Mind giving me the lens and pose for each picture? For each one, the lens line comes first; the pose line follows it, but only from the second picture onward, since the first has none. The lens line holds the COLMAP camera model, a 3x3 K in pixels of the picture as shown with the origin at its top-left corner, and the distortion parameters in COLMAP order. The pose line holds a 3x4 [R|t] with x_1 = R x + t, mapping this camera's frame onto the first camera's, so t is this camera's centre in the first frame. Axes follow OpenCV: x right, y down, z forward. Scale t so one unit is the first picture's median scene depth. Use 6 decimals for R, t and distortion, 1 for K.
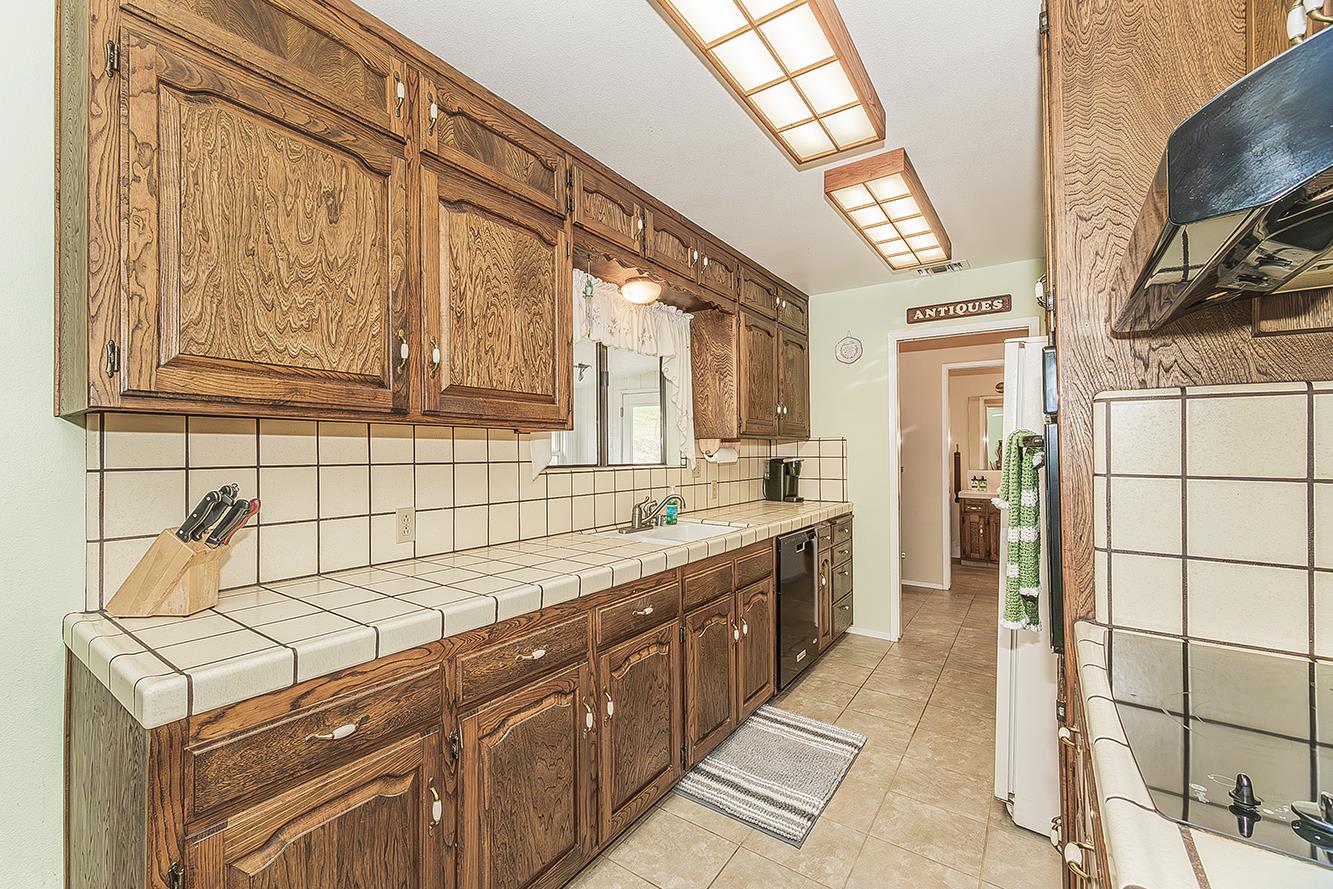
lens RADIAL K [[557.8, 0, 600.6], [0, 557.8, 441.8], [0, 0, 1]] dist [0.009066, -0.003771]
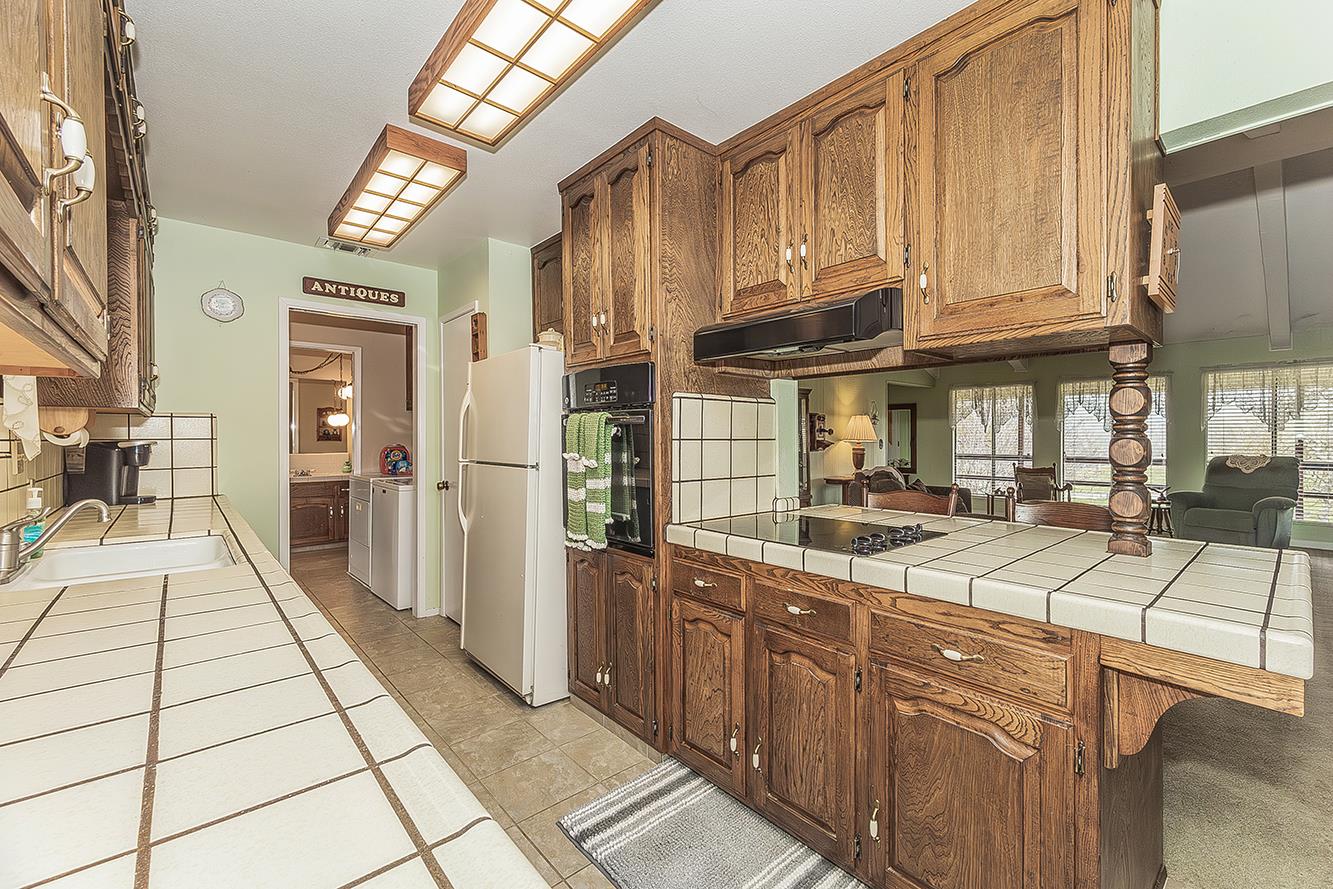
lens RADIAL K [[557.8, 0, 729.6], [0, 557.8, 433.4], [0, 0, 1]] dist [0.009066, -0.003771]
pose [[0.129630, 0.009083, 0.991521, -0.503739], [-0.013598, 0.999880, -0.007381, 0.030348], [-0.991469, -0.012526, 0.129738, 0.359555]]
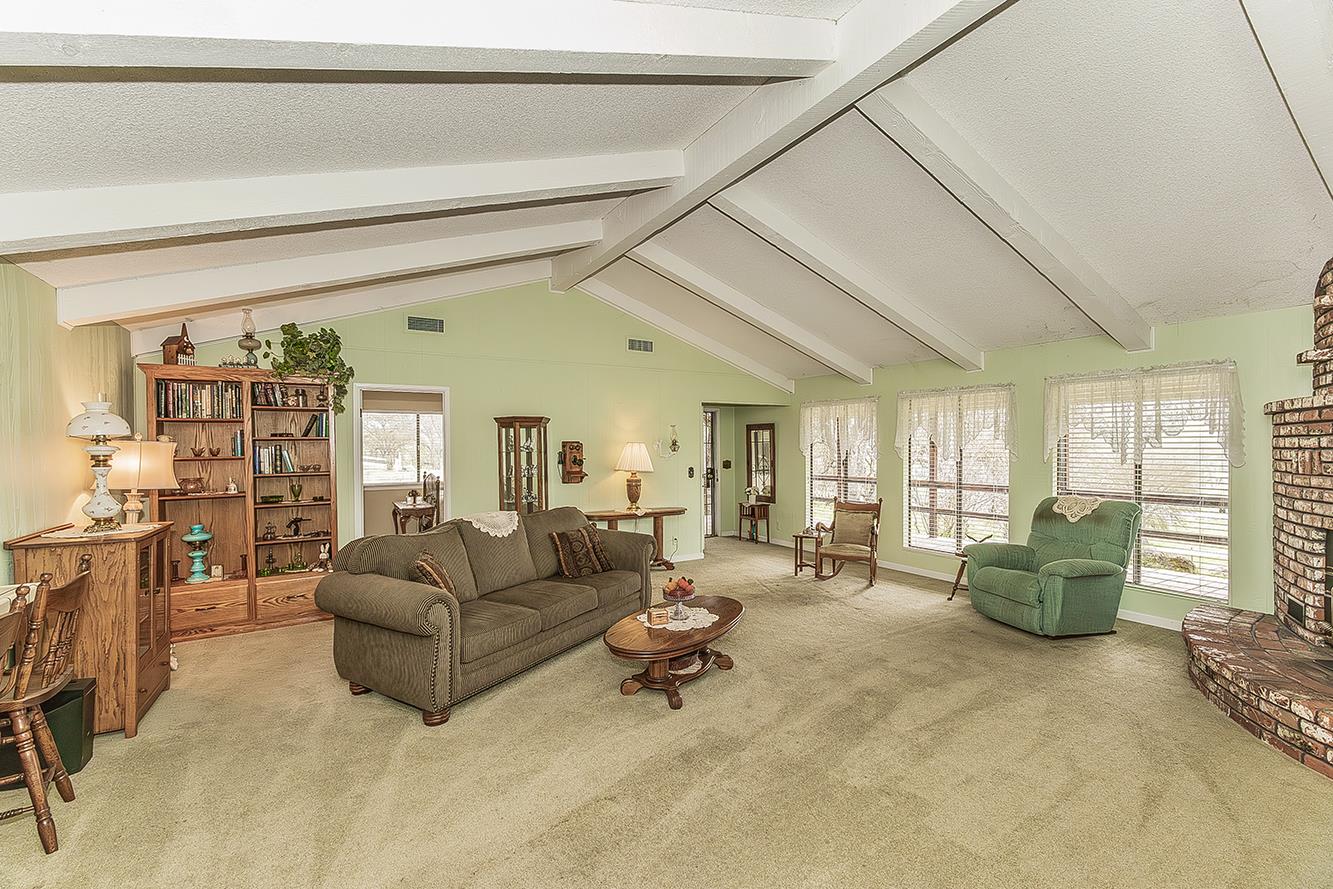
lens RADIAL K [[557.8, 0, 667.6], [0, 557.8, 448.4], [0, 0, 1]] dist [0.009066, -0.003771]
pose [[0.354528, -0.003076, 0.935040, 0.280698], [-0.008700, 0.999940, 0.006588, -0.119902], [-0.935005, -0.010471, 0.354480, -1.425762]]
